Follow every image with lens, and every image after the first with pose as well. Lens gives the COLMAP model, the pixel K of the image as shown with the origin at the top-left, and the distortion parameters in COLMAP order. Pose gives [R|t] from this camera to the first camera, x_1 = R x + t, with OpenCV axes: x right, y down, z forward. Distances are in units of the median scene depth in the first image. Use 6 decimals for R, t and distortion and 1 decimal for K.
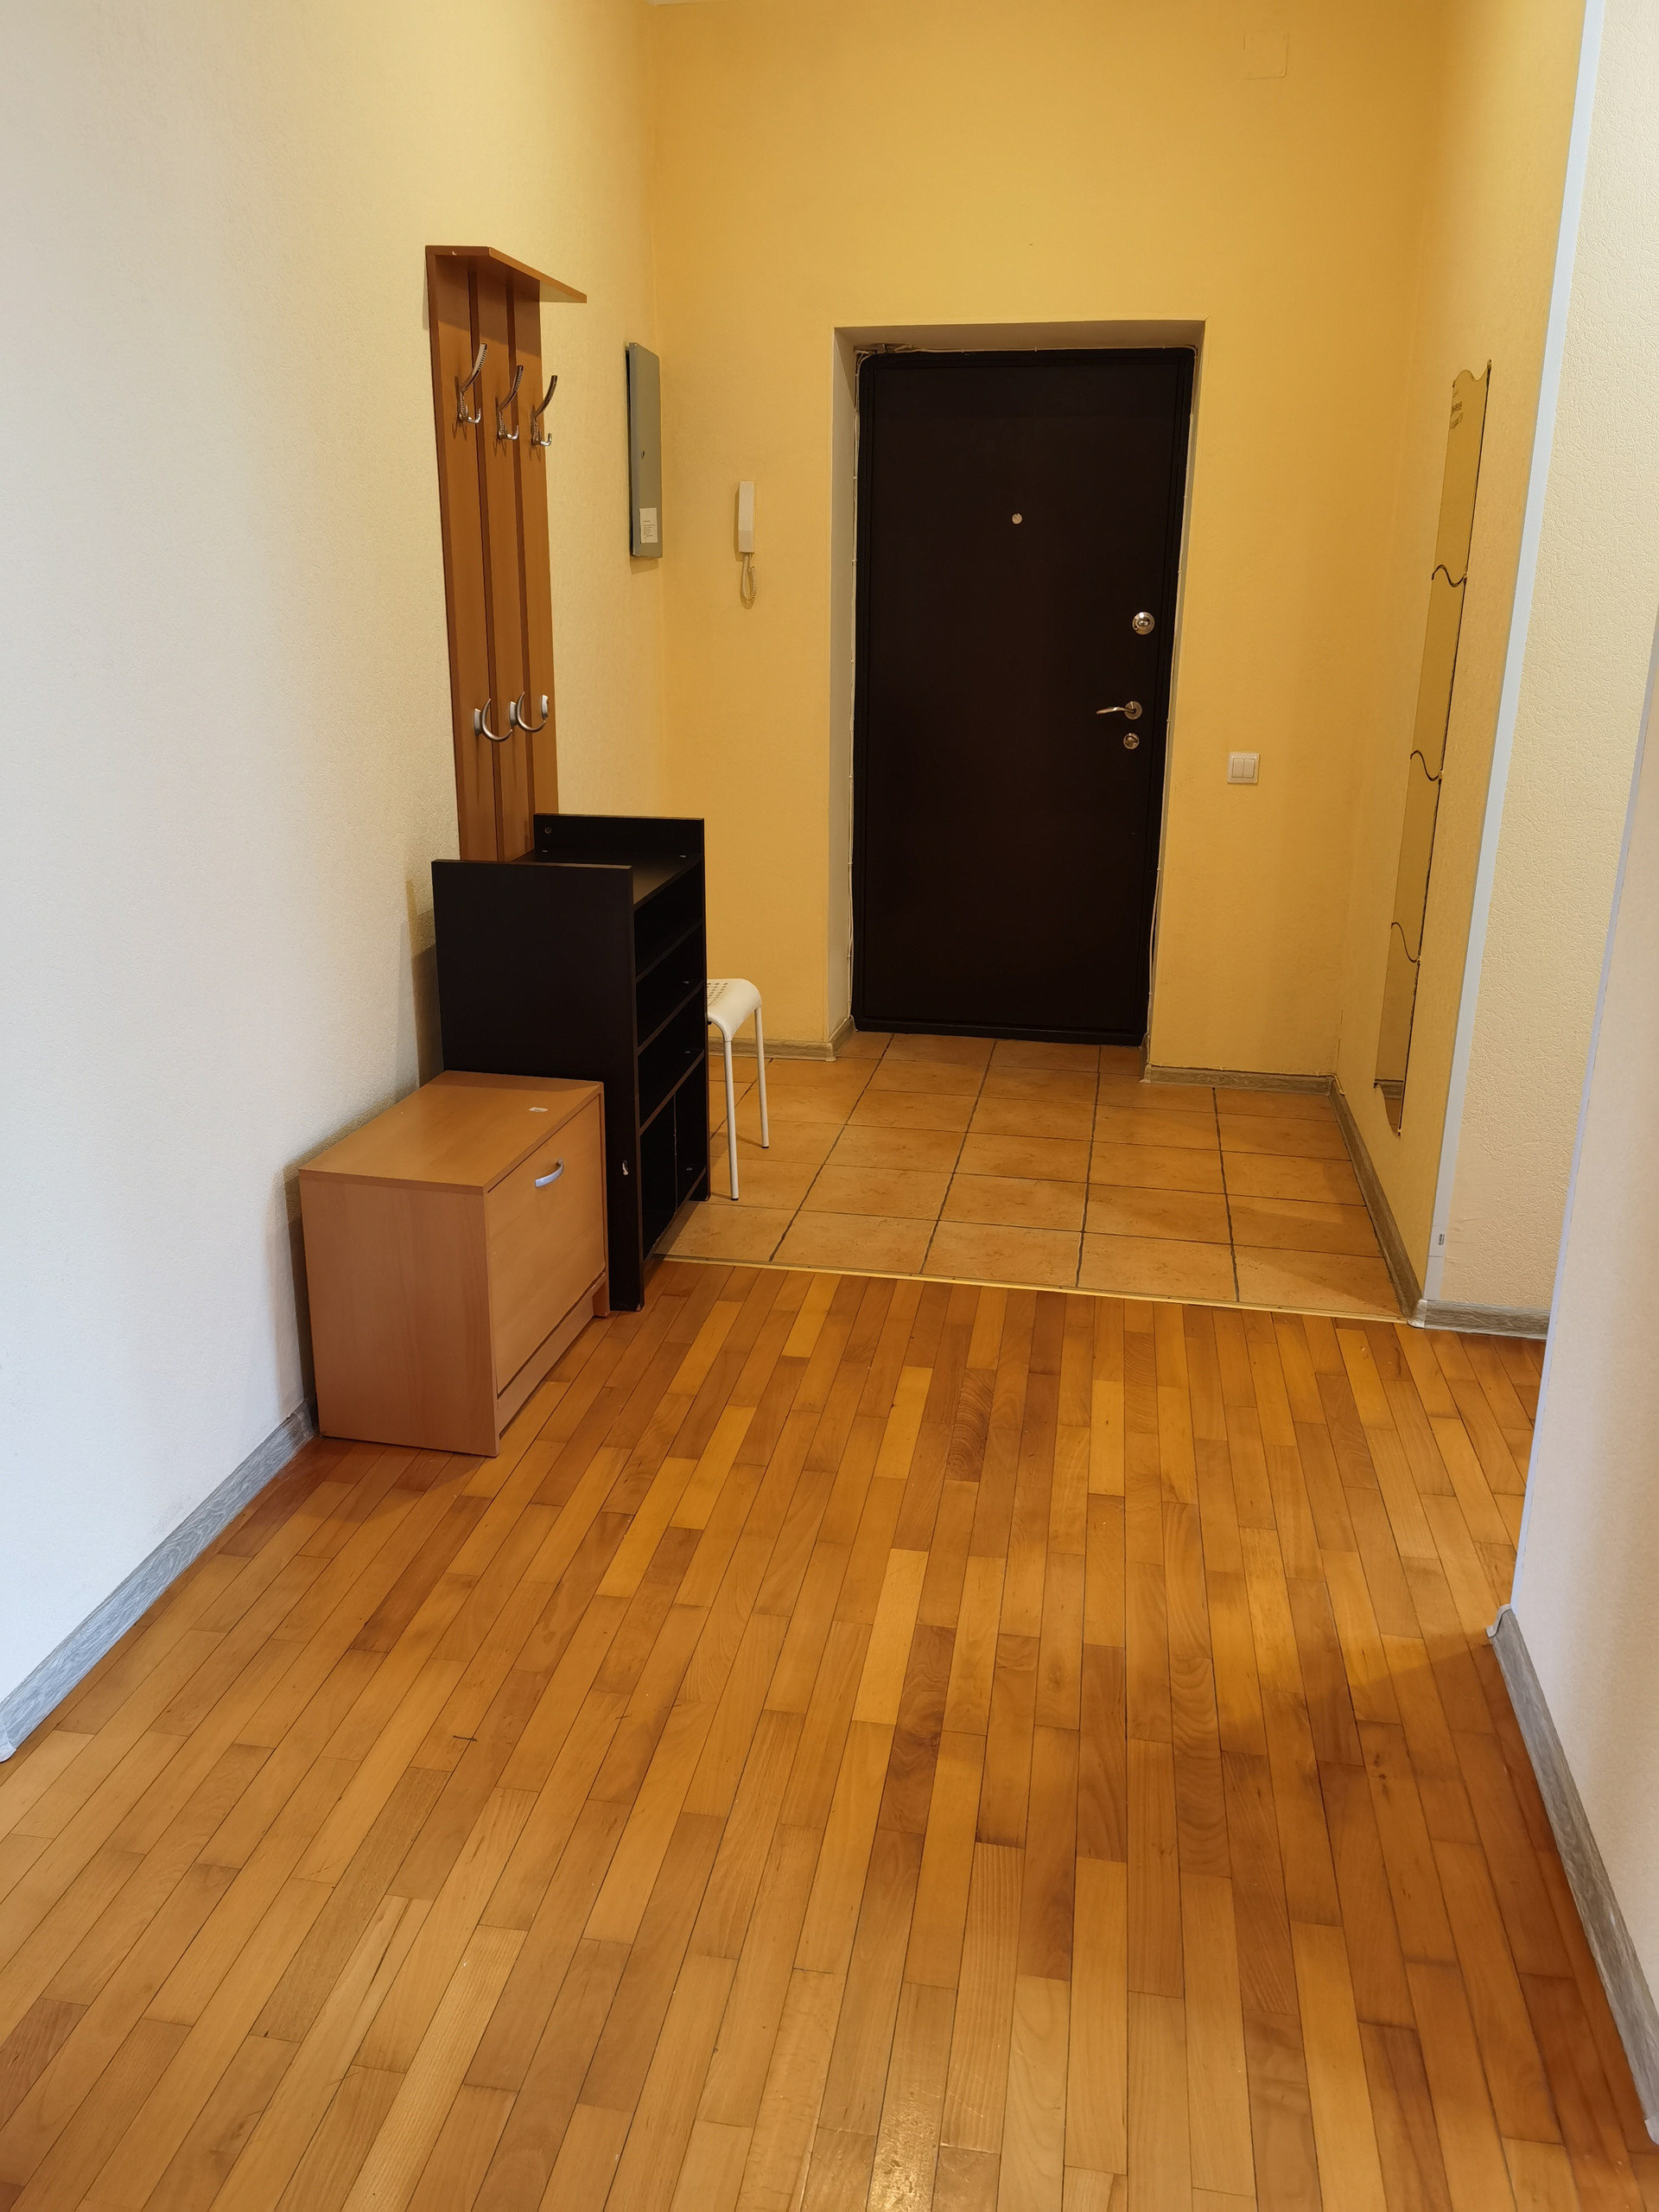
lens RADIAL K [[1713.8, 0, 828.2], [0, 1713.8, 1103.2], [0, 0, 1]] dist [0.083320, -0.070822]
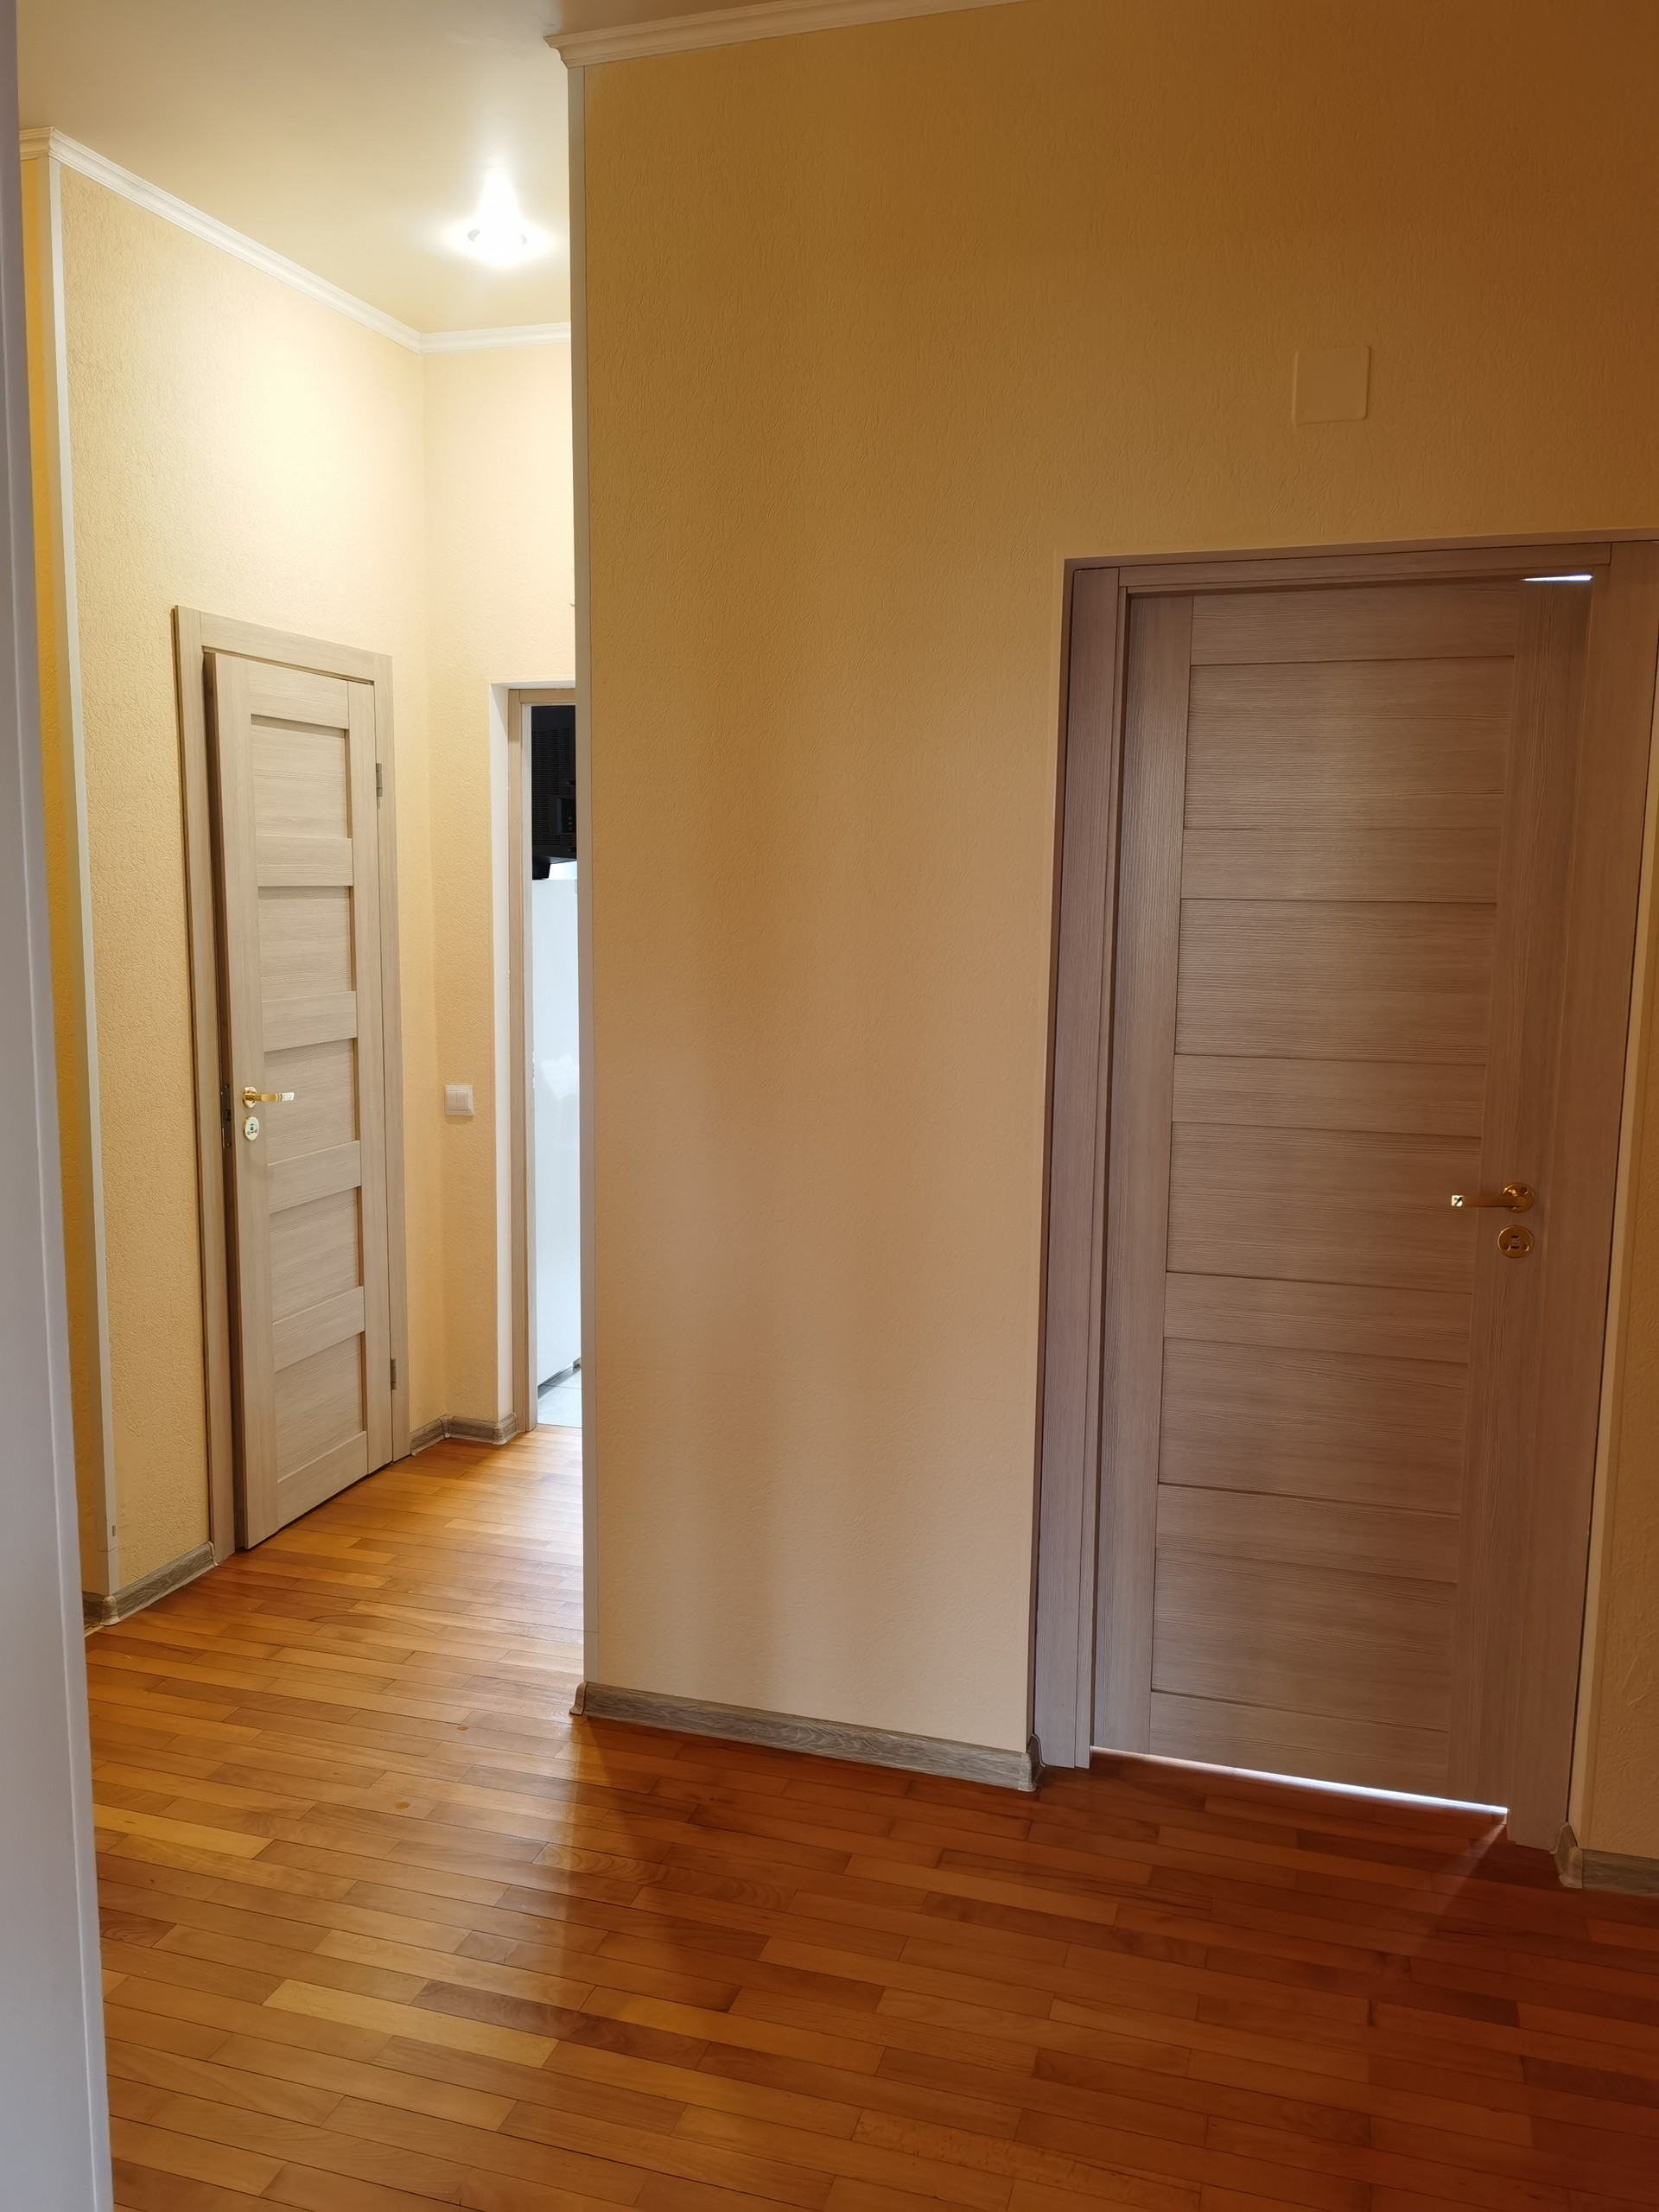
lens RADIAL K [[1713.8, 0, 830.0], [0, 1713.8, 1106.9], [0, 0, 1]] dist [0.083320, -0.070822]
pose [[0.137950, -0.144540, 0.979836, -0.792131], [0.288778, 0.952180, 0.099804, -0.198739], [-0.947406, 0.269187, 0.173093, 0.484796]]
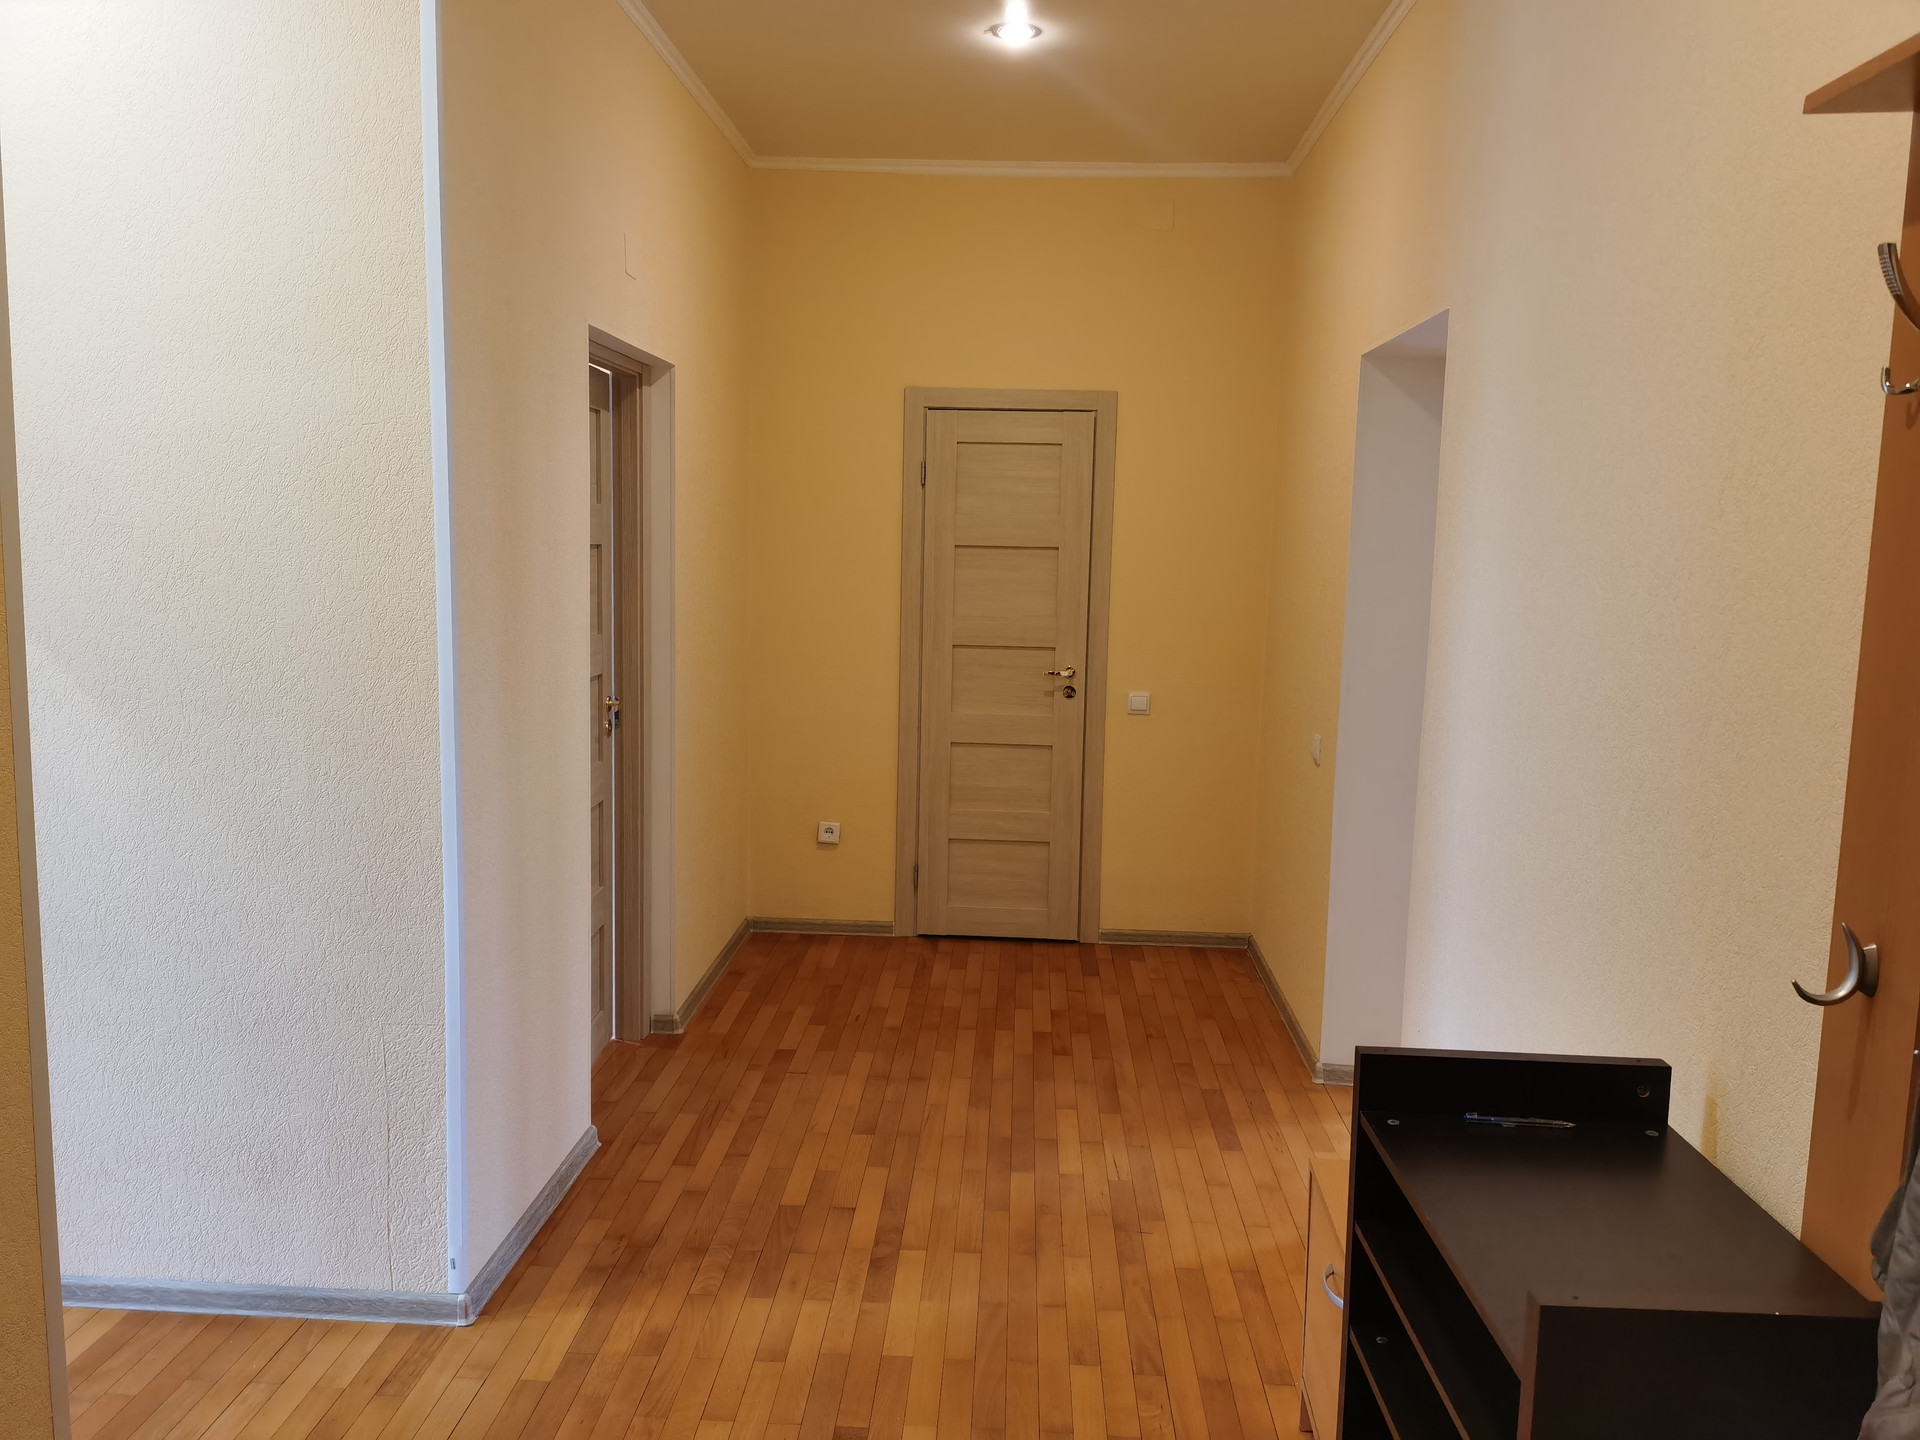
lens RADIAL K [[1487.5, 0, 960.0], [0, 1487.5, 719.8], [0, 0, 1]] dist [0.083320, -0.070822]
pose [[-0.992417, -0.018084, -0.121582, 0.153354], [-0.066678, 0.910146, 0.408887, -0.644620], [0.103263, 0.413893, -0.904450, 1.935552]]
